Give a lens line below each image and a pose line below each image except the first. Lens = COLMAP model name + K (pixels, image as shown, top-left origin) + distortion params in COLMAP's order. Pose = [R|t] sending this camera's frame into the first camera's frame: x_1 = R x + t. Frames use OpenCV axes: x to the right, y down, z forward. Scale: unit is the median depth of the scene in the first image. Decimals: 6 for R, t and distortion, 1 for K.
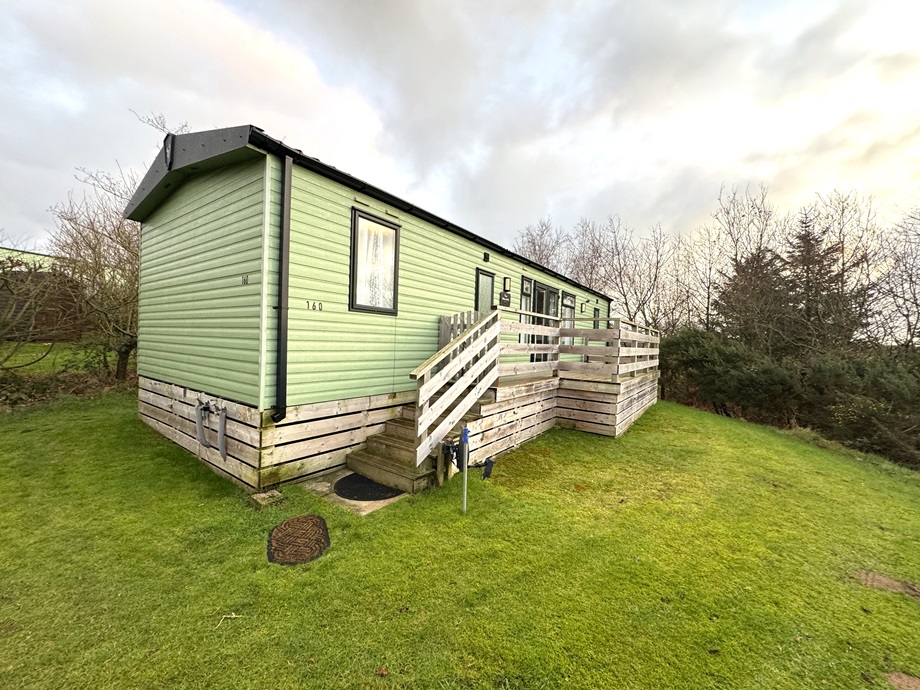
lens RADIAL K [[364.0, 0, 460.0], [0, 364.0, 345.0], [0, 0, 1]] dist [-0.000180, -0.000057]
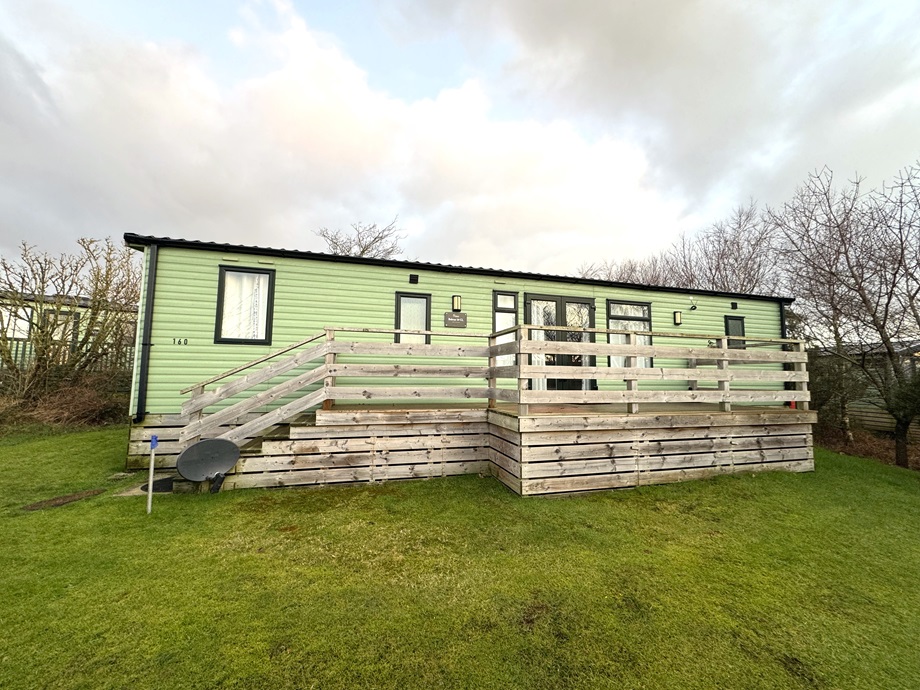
lens RADIAL K [[364.0, 0, 460.0], [0, 364.0, 345.0], [0, 0, 1]] dist [-0.000180, -0.000057]
pose [[0.778644, -0.085344, -0.621635, 1.021064], [0.010871, 0.992393, -0.122628, 0.068323], [0.627372, 0.088726, 0.773648, 0.480504]]
